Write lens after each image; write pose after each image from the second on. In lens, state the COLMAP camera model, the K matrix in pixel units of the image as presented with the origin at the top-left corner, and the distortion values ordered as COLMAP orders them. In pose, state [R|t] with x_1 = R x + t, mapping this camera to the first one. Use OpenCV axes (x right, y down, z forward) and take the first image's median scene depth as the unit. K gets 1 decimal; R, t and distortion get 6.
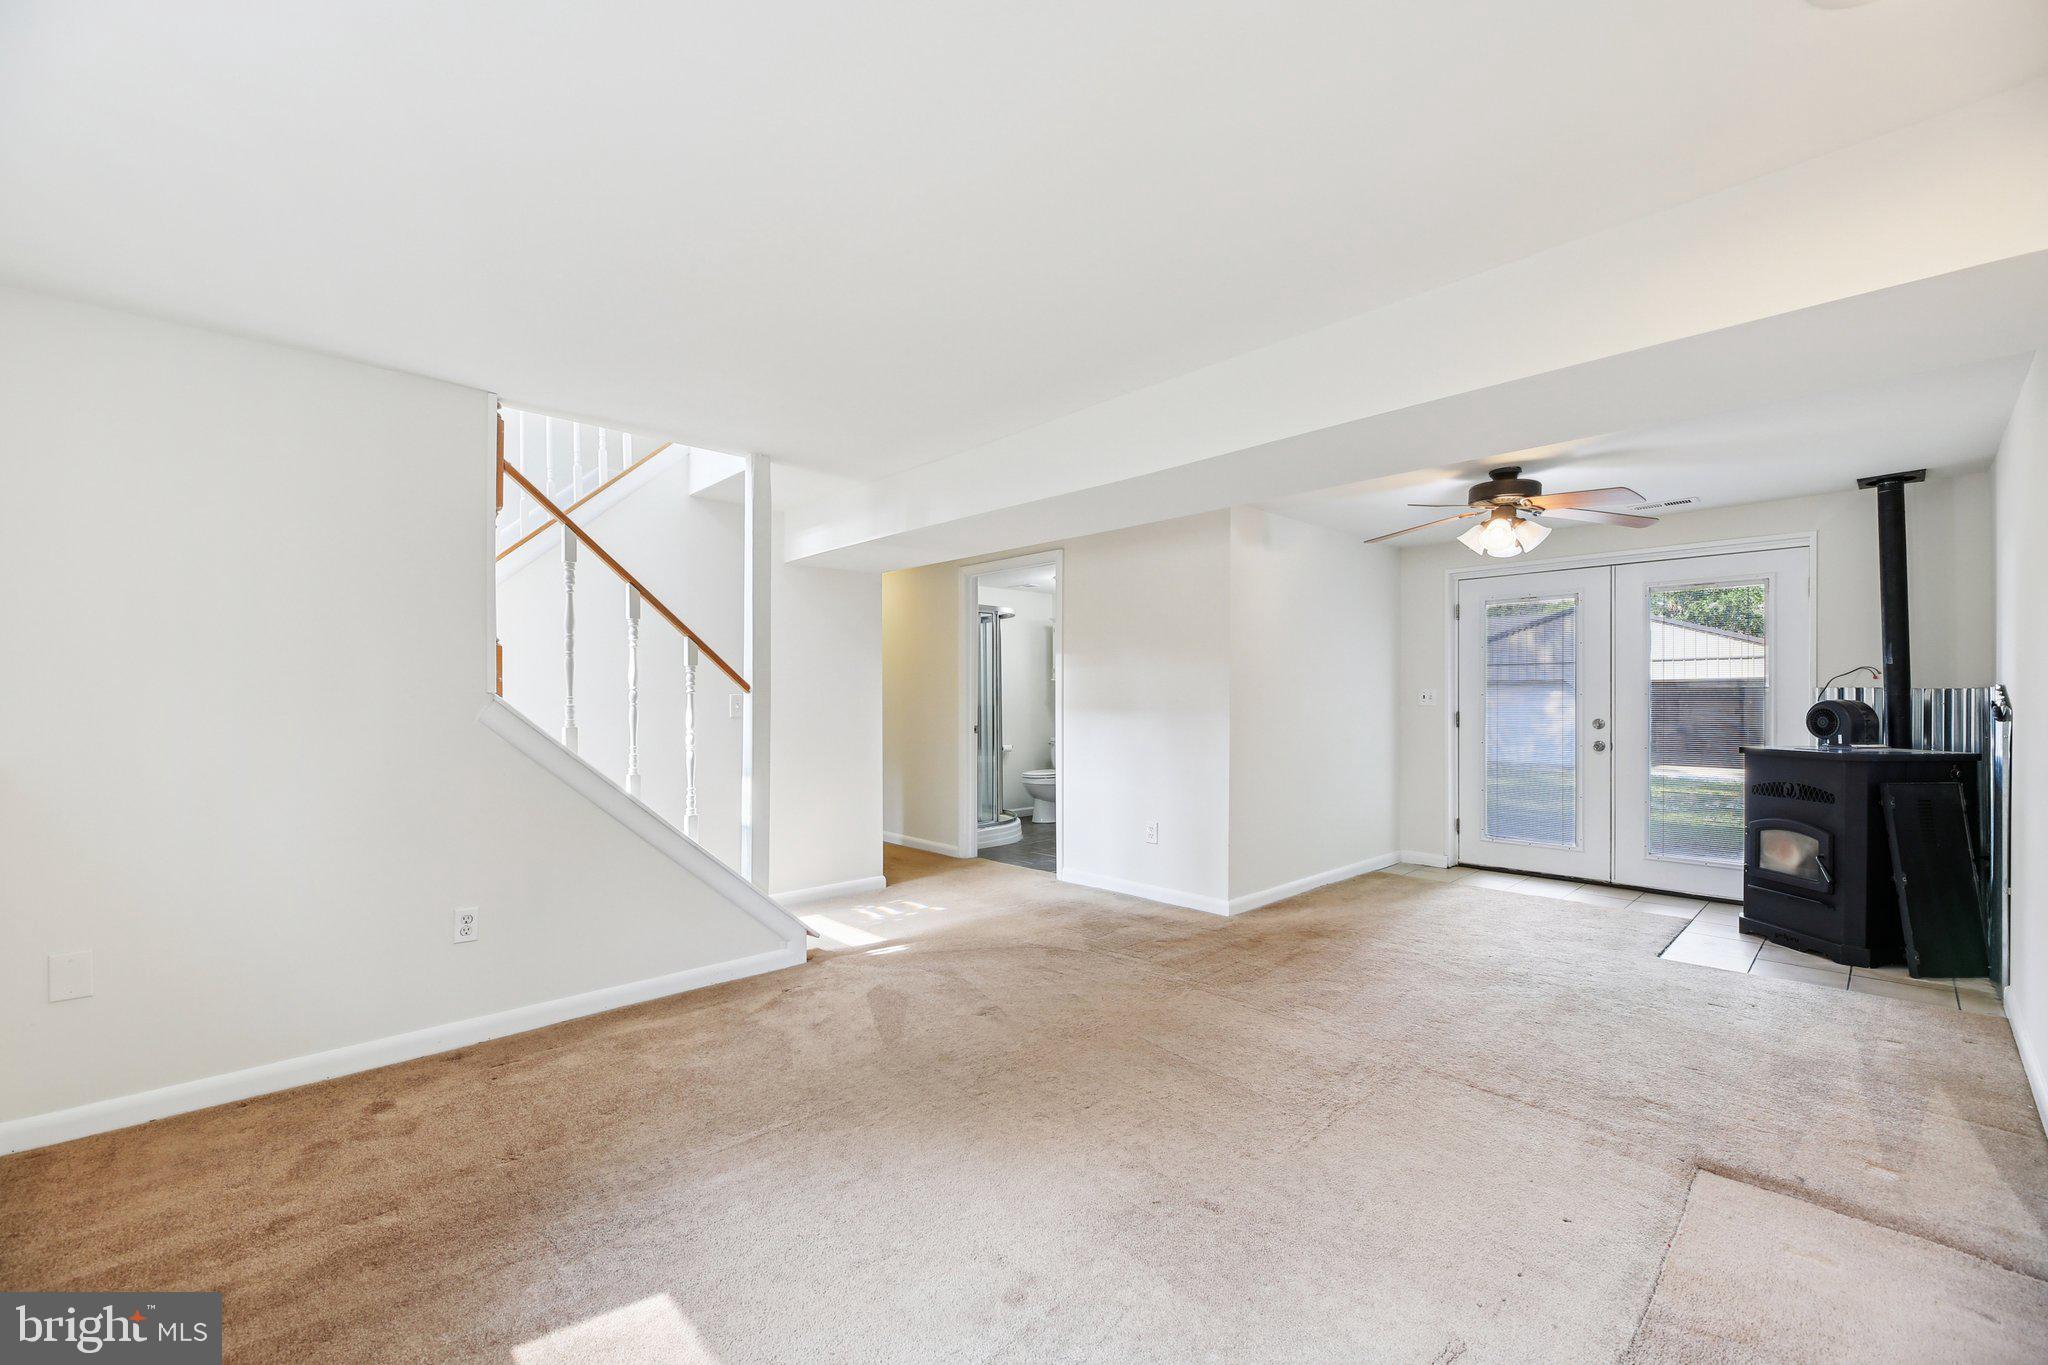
lens RADIAL K [[834.1, 0, 1012.3], [0, 834.1, 676.8], [0, 0, 1]] dist [0.001874, 0.000220]
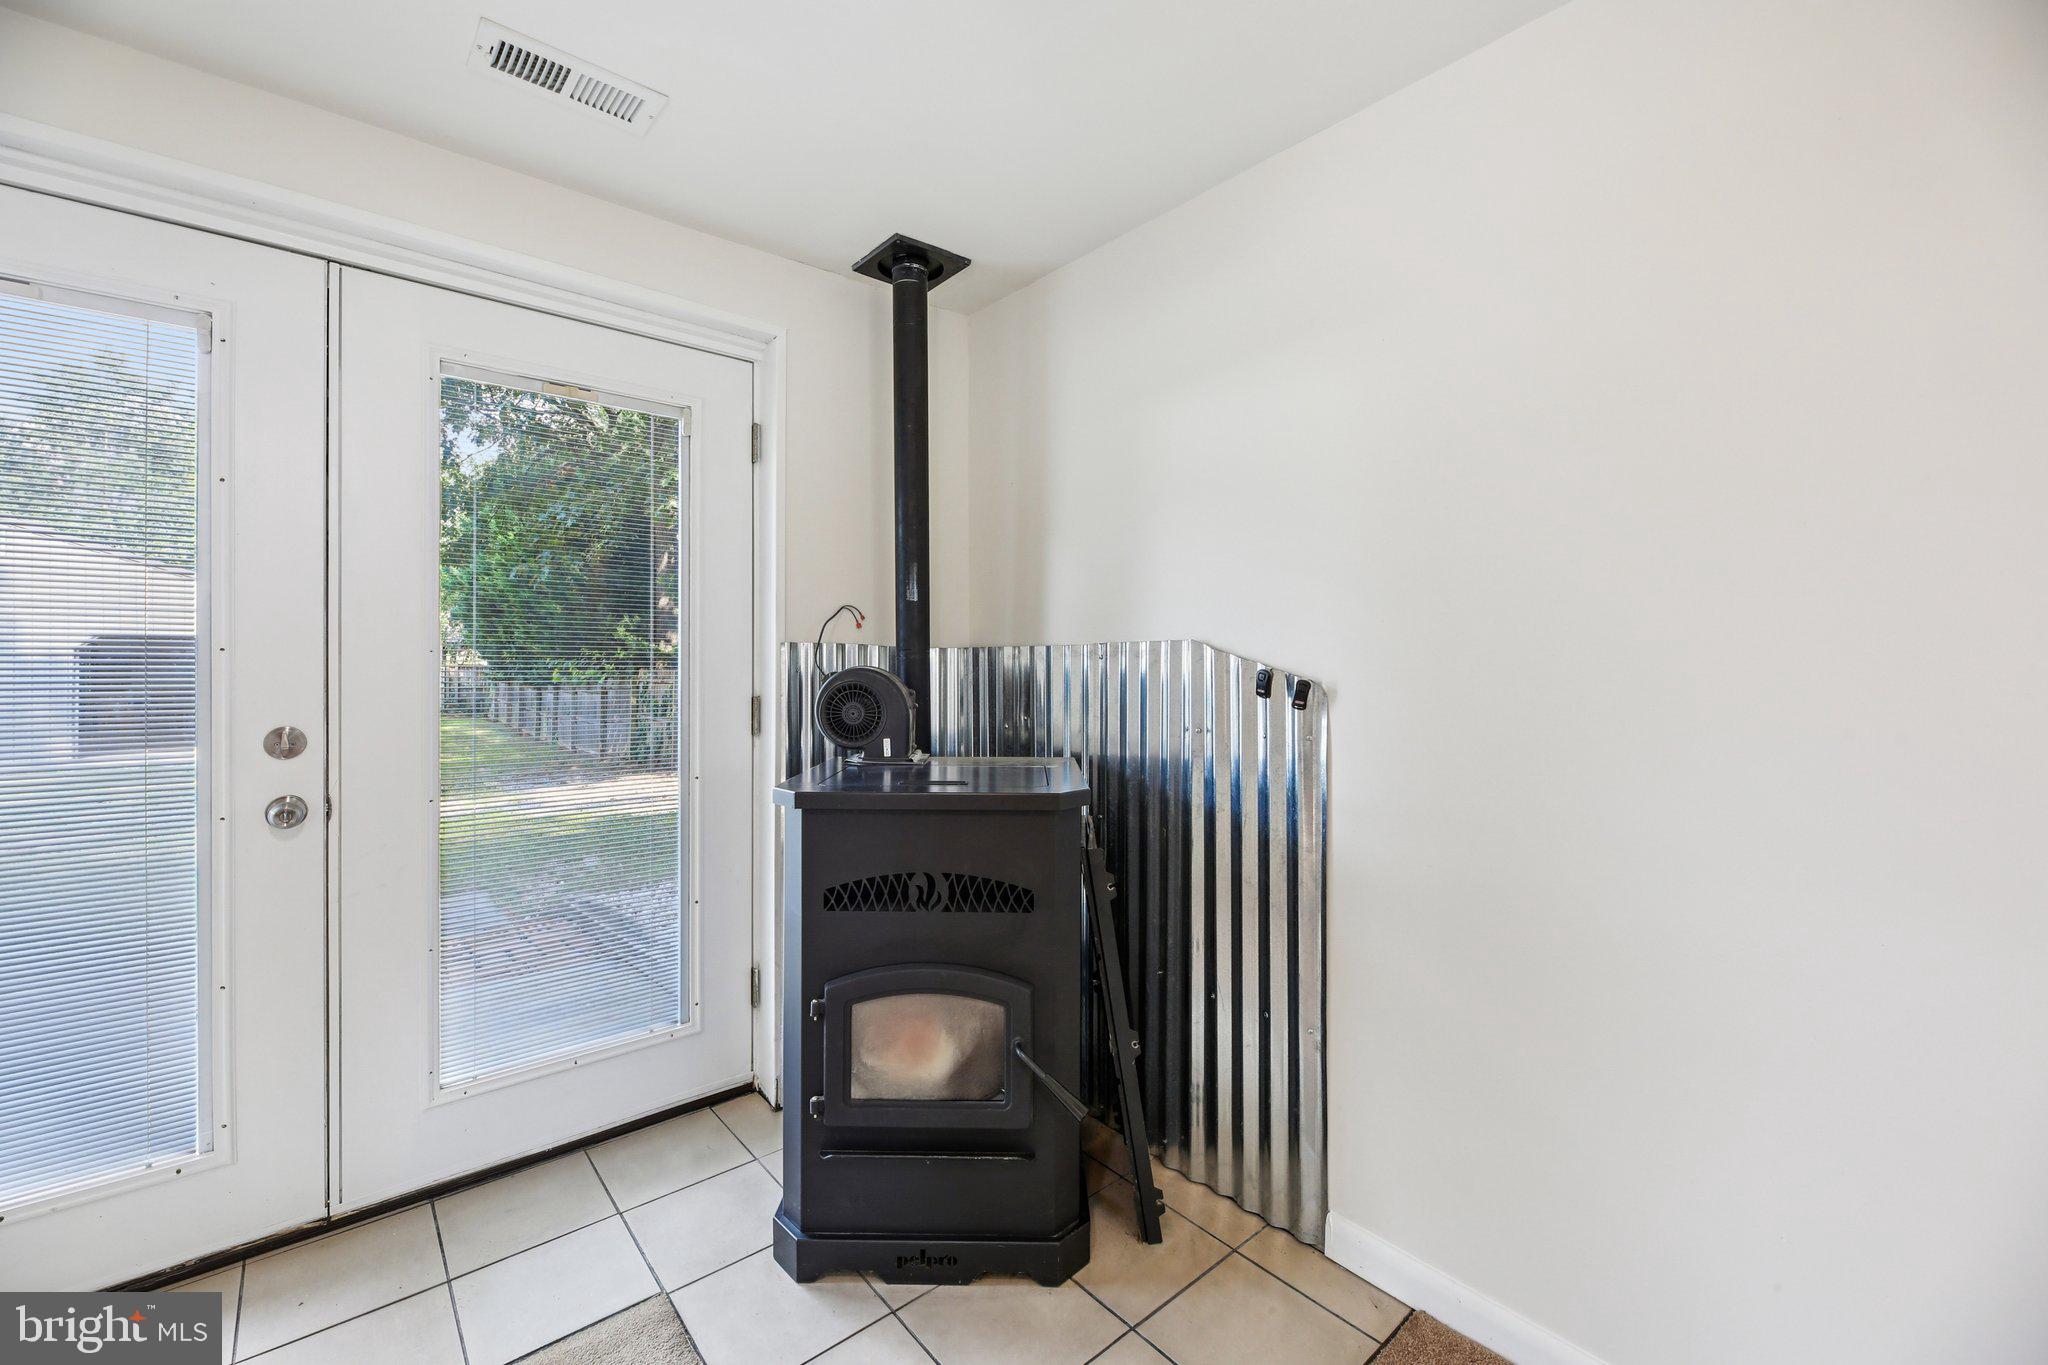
lens RADIAL K [[834.1, 0, 1012.3], [0, 834.1, 676.8], [0, 0, 1]] dist [0.001874, 0.000220]
pose [[0.067790, -0.012389, 0.997623, 0.519811], [-0.023952, 0.999614, 0.014042, 0.025124], [-0.997412, -0.024847, 0.067467, 0.911485]]
